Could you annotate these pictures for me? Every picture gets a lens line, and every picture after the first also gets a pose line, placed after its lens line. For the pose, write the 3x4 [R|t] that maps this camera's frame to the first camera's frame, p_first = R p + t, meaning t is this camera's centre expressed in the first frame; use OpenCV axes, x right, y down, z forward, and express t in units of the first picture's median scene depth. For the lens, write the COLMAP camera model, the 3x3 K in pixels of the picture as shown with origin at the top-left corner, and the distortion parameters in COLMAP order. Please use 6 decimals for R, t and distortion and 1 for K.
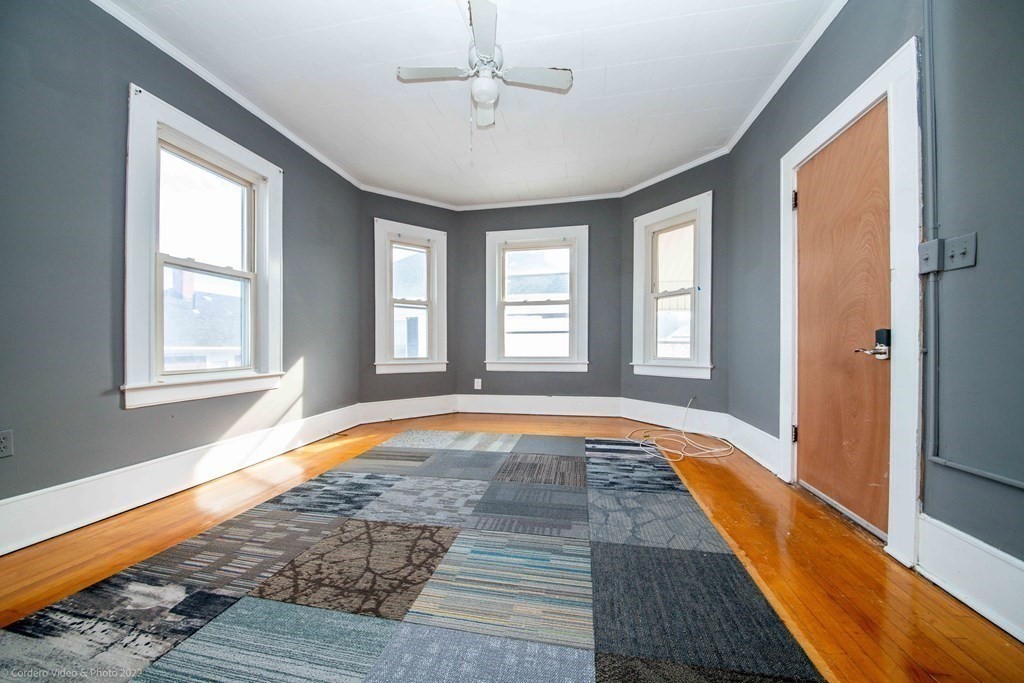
lens RADIAL K [[365.9, 0, 509.3], [0, 365.9, 344.9], [0, 0, 1]] dist [0.028004, -0.000140]
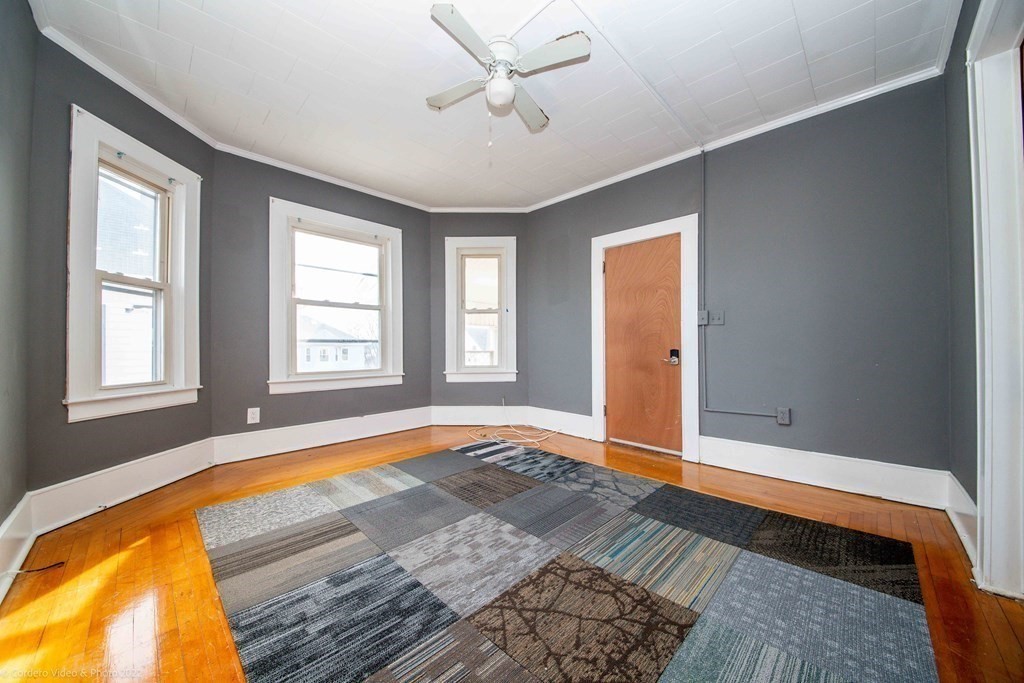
lens RADIAL K [[363.2, 0, 518.5], [0, 363.2, 349.7], [0, 0, 1]] dist [-0.011643, -0.000236]
pose [[0.543364, -0.000655, 0.839497, -0.712159], [0.003048, 0.999995, -0.001193, -0.023620], [-0.839492, 0.003207, 0.543363, 0.416948]]
